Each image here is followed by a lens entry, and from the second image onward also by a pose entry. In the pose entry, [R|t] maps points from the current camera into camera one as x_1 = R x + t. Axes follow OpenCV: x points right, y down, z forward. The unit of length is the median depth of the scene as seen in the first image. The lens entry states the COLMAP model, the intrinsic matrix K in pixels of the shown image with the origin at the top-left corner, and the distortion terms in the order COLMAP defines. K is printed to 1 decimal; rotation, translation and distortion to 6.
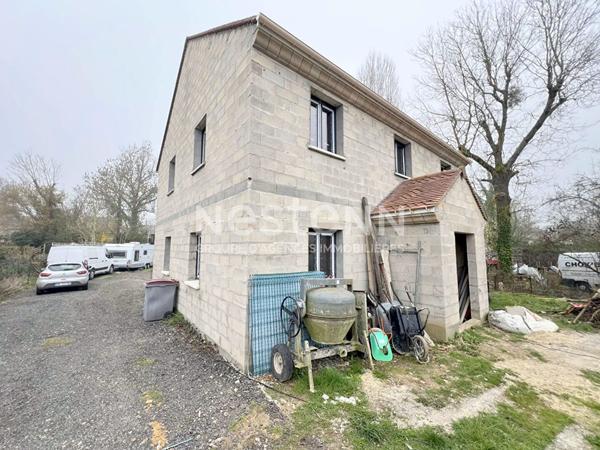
lens RADIAL K [[240.6, 0, 298.9], [0, 240.6, 224.6], [0, 0, 1]] dist [-0.002421, 0.000321]
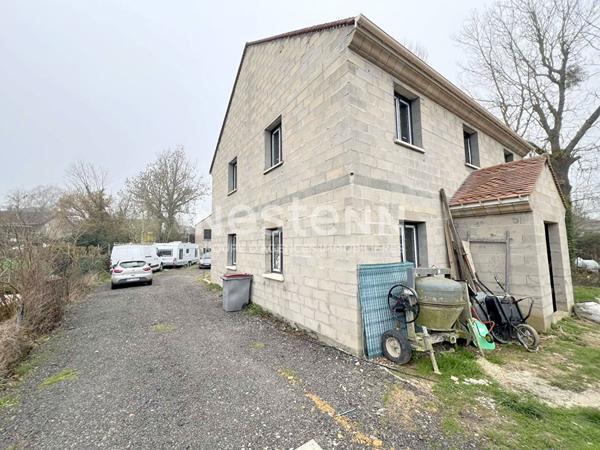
lens RADIAL K [[240.6, 0, 300.3], [0, 240.6, 224.4], [0, 0, 1]] dist [-0.002421, 0.000321]
pose [[0.996128, -0.024326, -0.084481, -0.257818], [0.025192, 0.999640, 0.009209, 0.010988], [0.084226, -0.011301, 0.996383, -0.052046]]
